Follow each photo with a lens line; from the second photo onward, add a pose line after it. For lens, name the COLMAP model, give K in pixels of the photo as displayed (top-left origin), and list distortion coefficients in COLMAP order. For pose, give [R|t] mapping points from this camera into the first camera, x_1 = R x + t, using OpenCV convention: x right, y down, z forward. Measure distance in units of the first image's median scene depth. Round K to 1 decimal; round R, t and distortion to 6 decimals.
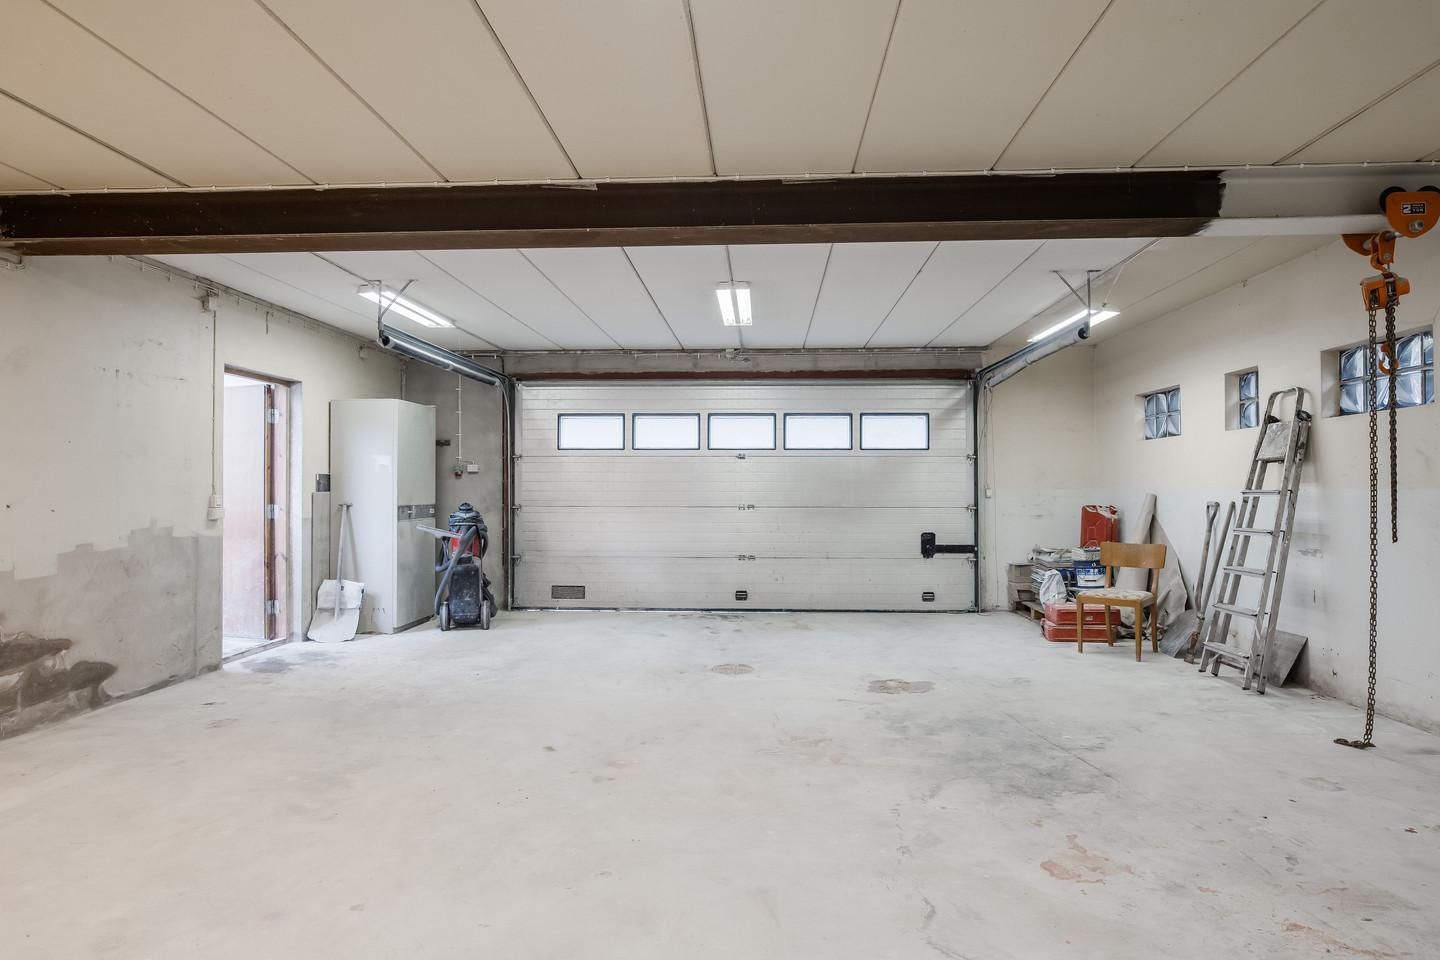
lens RADIAL K [[817.6, 0, 719.6], [0, 817.6, 481.7], [0, 0, 1]] dist [-0.007914, -0.002216]
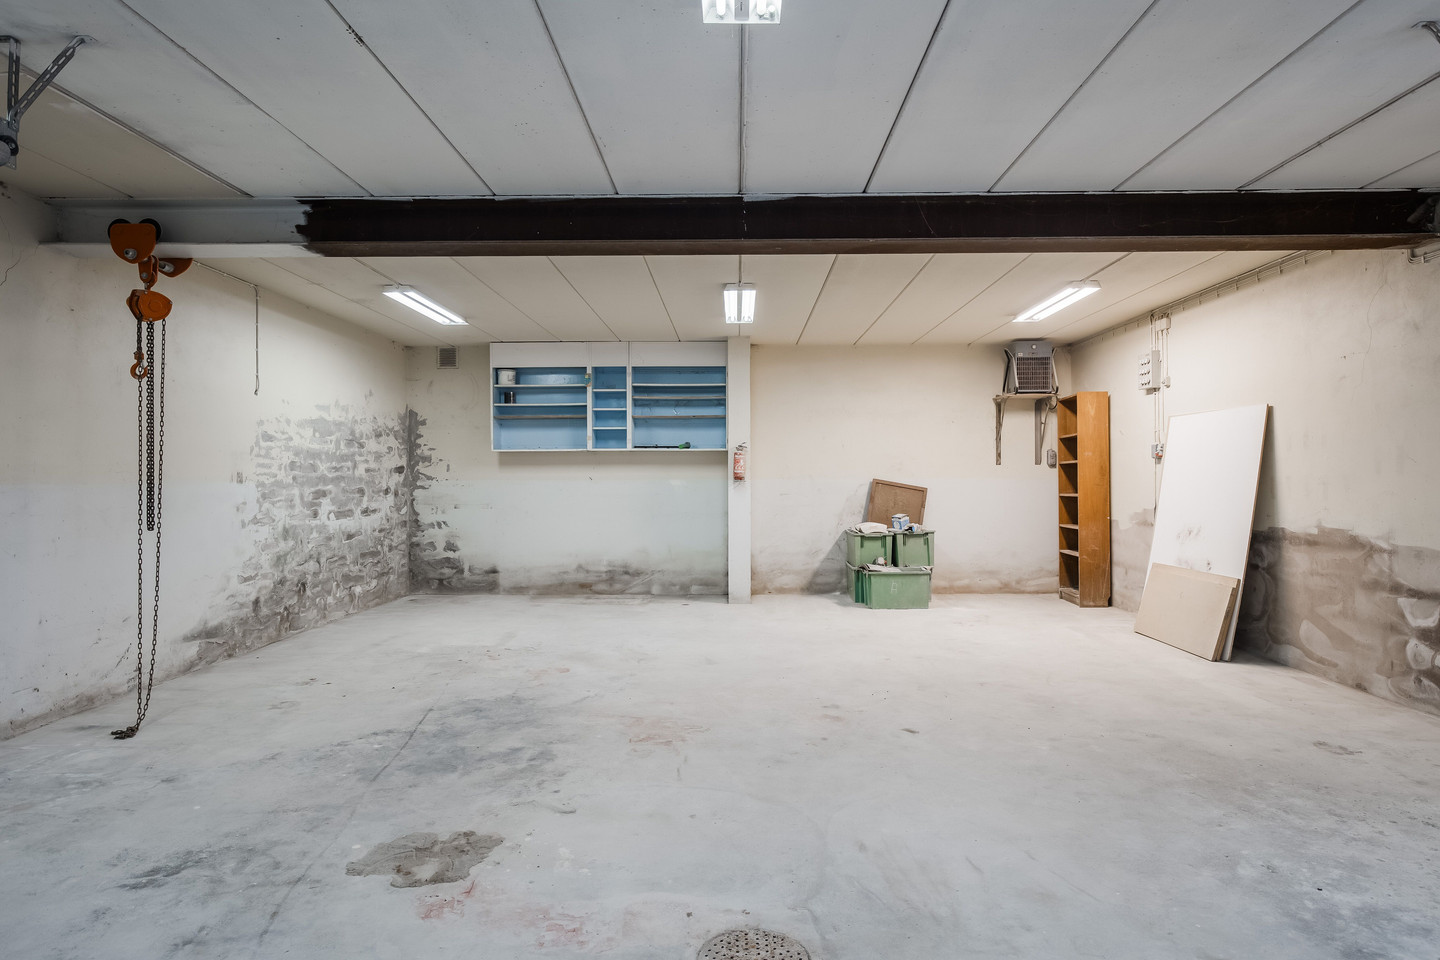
lens RADIAL K [[817.6, 0, 721.5], [0, 817.6, 479.1], [0, 0, 1]] dist [-0.007914, -0.002216]
pose [[-0.999329, 0.008740, -0.035579, 0.060675], [0.009028, 0.999928, -0.007939, 0.016778], [0.035507, -0.008254, -0.999335, 1.965211]]
